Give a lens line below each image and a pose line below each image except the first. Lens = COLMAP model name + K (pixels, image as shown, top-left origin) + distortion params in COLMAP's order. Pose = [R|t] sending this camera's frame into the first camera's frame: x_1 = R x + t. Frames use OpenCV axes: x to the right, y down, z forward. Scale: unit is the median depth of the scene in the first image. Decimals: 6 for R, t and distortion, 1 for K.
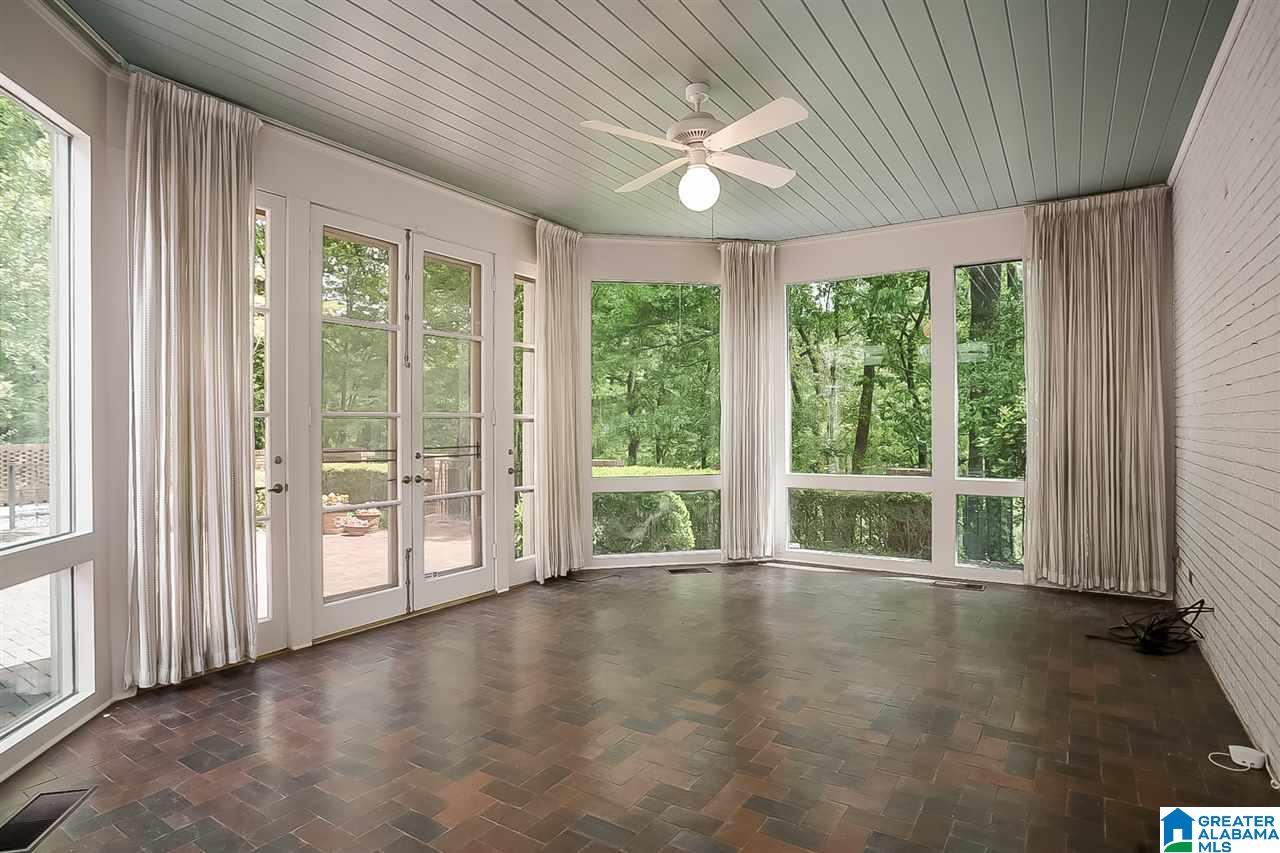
lens RADIAL K [[701.8, 0, 641.0], [0, 701.8, 424.4], [0, 0, 1]] dist [-0.049506, 0.013641]
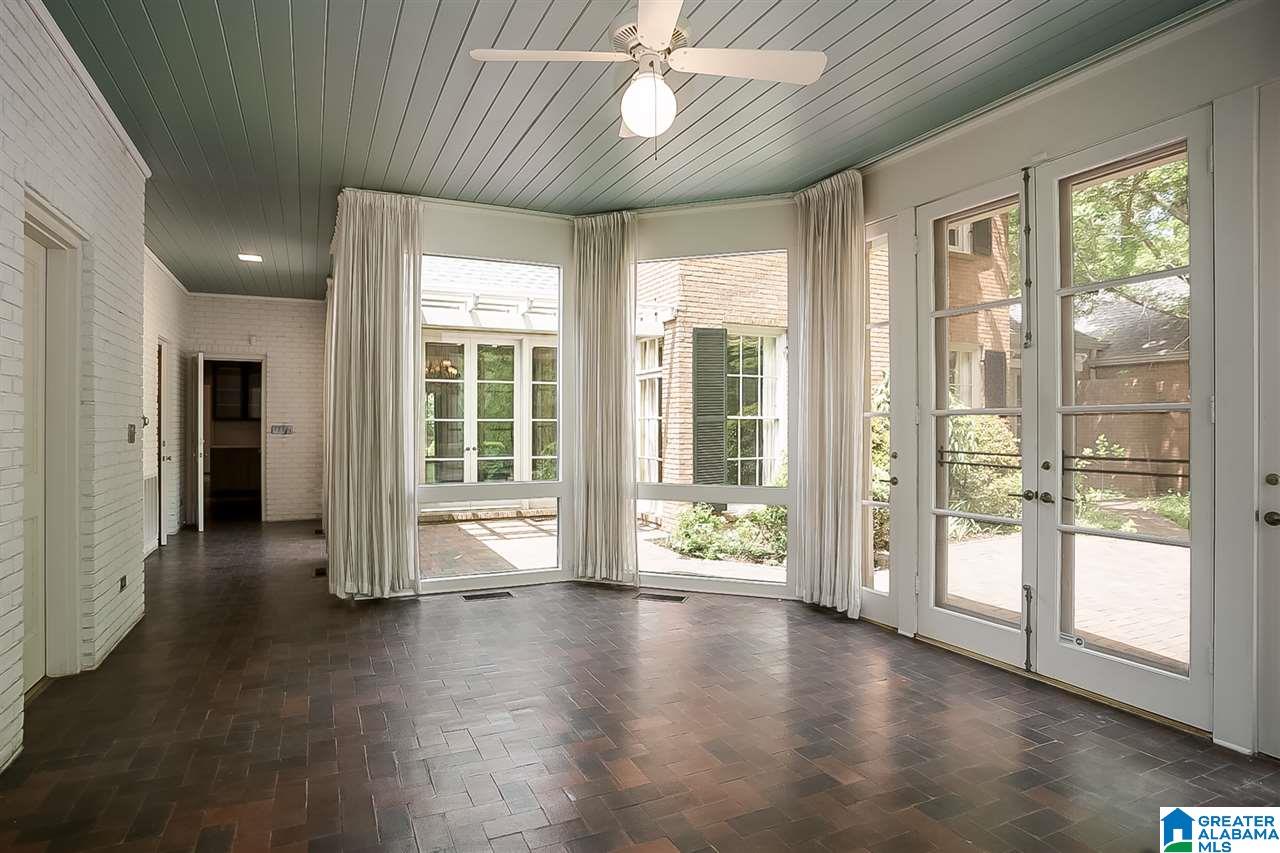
lens RADIAL K [[701.8, 0, 641.3], [0, 701.8, 426.2], [0, 0, 1]] dist [-0.049506, 0.013641]
pose [[-0.536021, -0.001702, -0.844203, 0.535377], [-0.002311, 0.999997, -0.000549, 0.005576], [0.844202, 0.001656, -0.536023, 1.059331]]
